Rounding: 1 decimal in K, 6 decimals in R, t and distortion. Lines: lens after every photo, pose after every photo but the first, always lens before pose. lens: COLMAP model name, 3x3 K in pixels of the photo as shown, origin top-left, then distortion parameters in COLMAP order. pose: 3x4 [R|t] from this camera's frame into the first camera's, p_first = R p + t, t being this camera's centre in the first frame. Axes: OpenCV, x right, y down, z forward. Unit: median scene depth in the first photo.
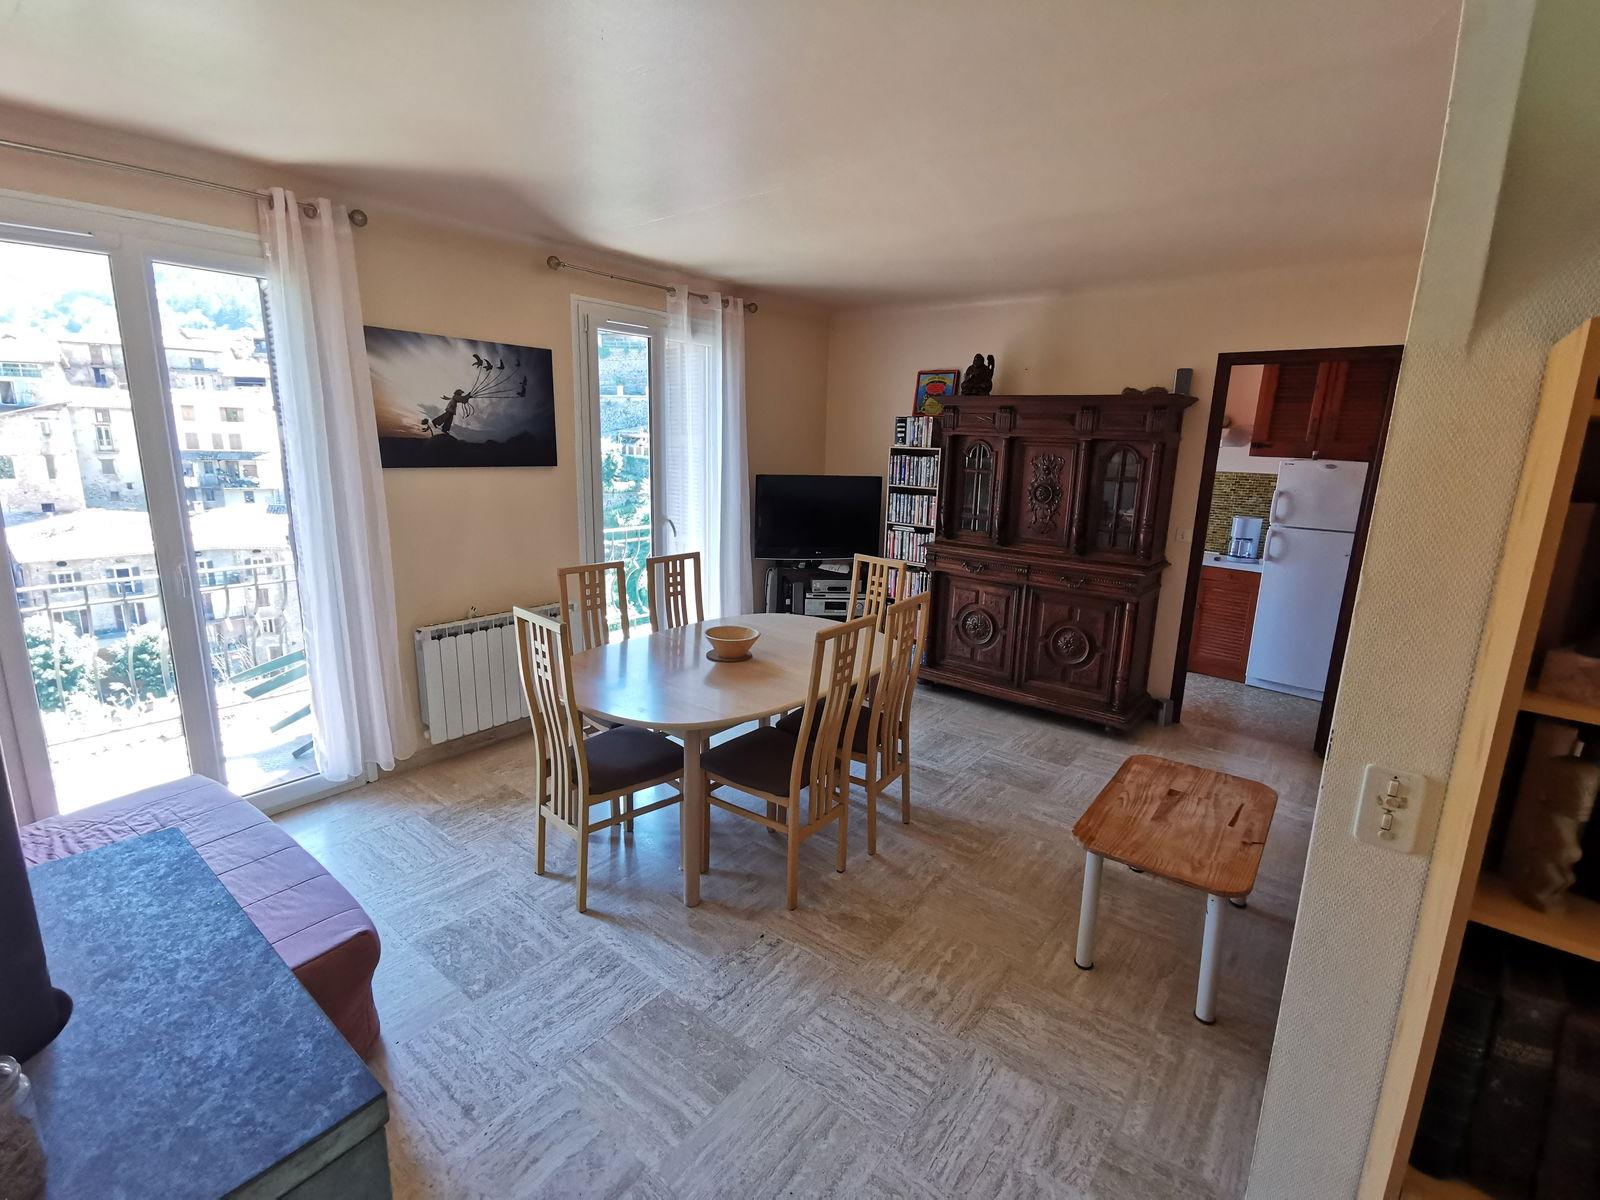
lens RADIAL K [[746.3, 0, 805.5], [0, 746.3, 595.2], [0, 0, 1]] dist [-0.003867, 0.032469]
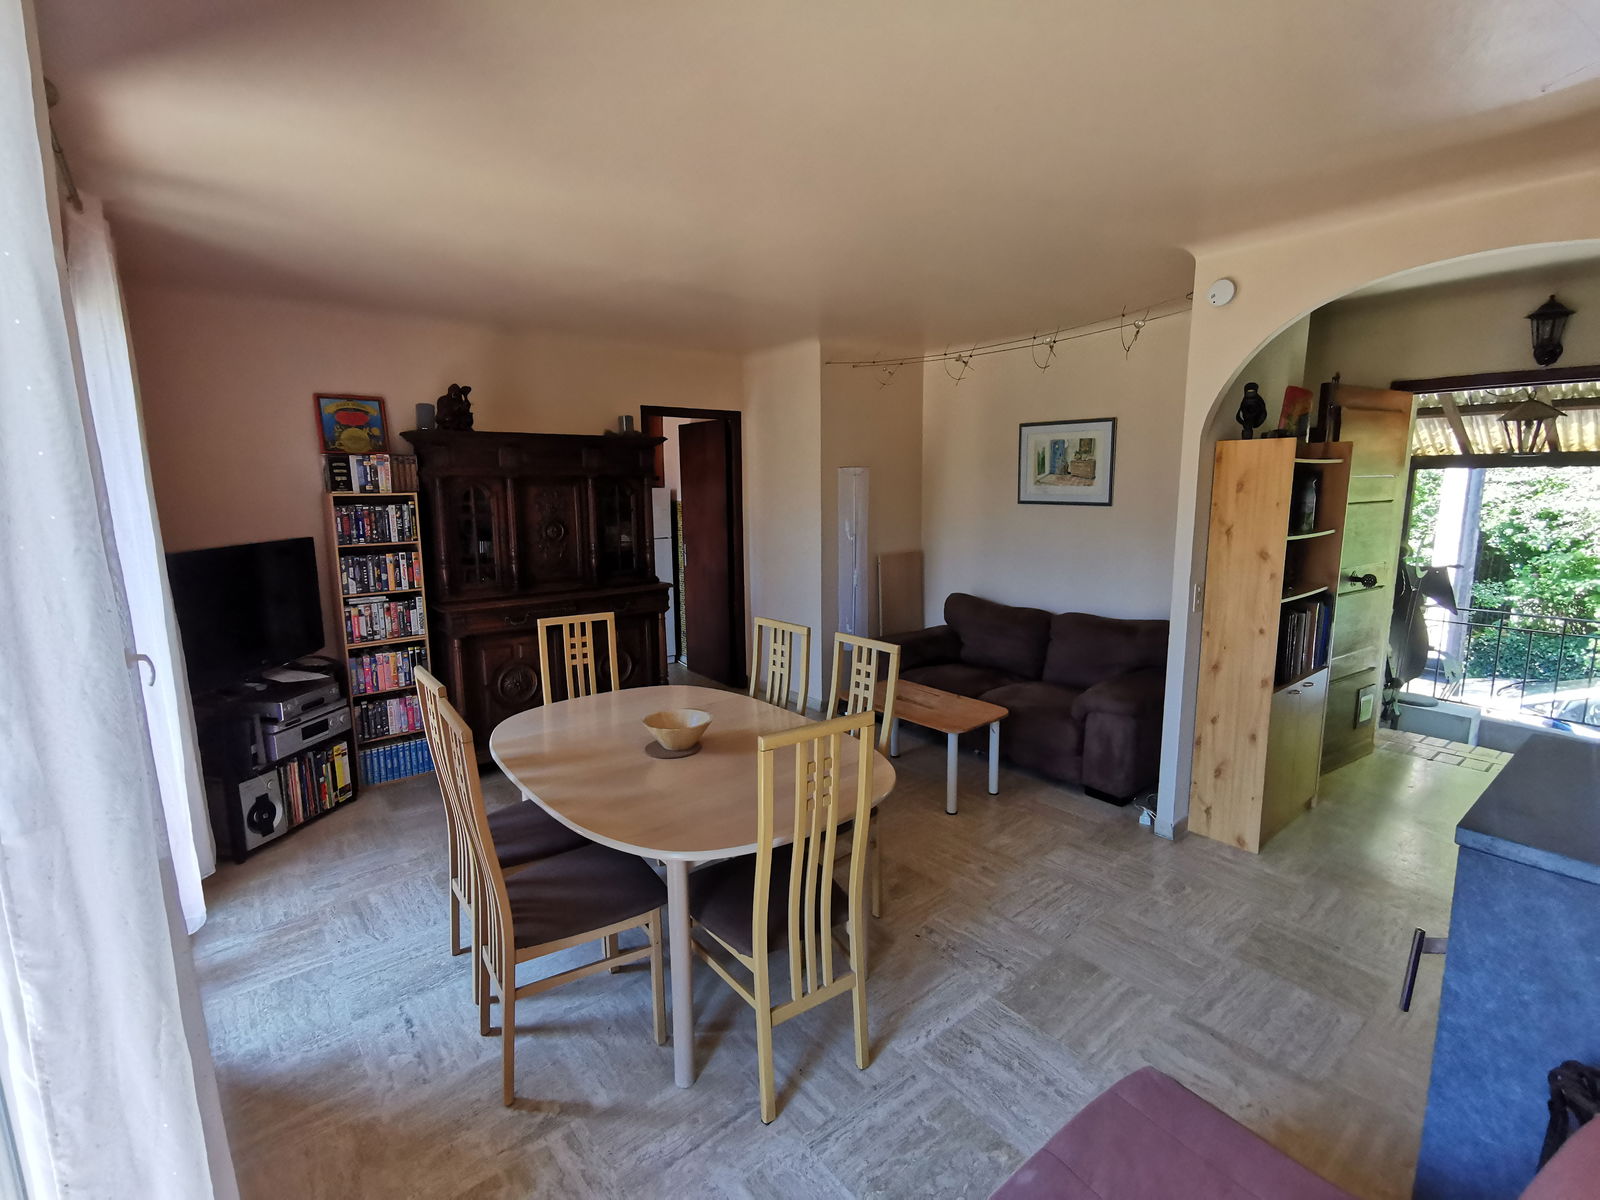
lens RADIAL K [[746.3, 0, 805.5], [0, 746.3, 595.2], [0, 0, 1]] dist [-0.003867, 0.032469]
pose [[0.209739, -0.182144, 0.960642, -0.630137], [0.224000, 0.965316, 0.134124, -0.120346], [-0.951753, 0.187053, 0.243265, 0.486616]]
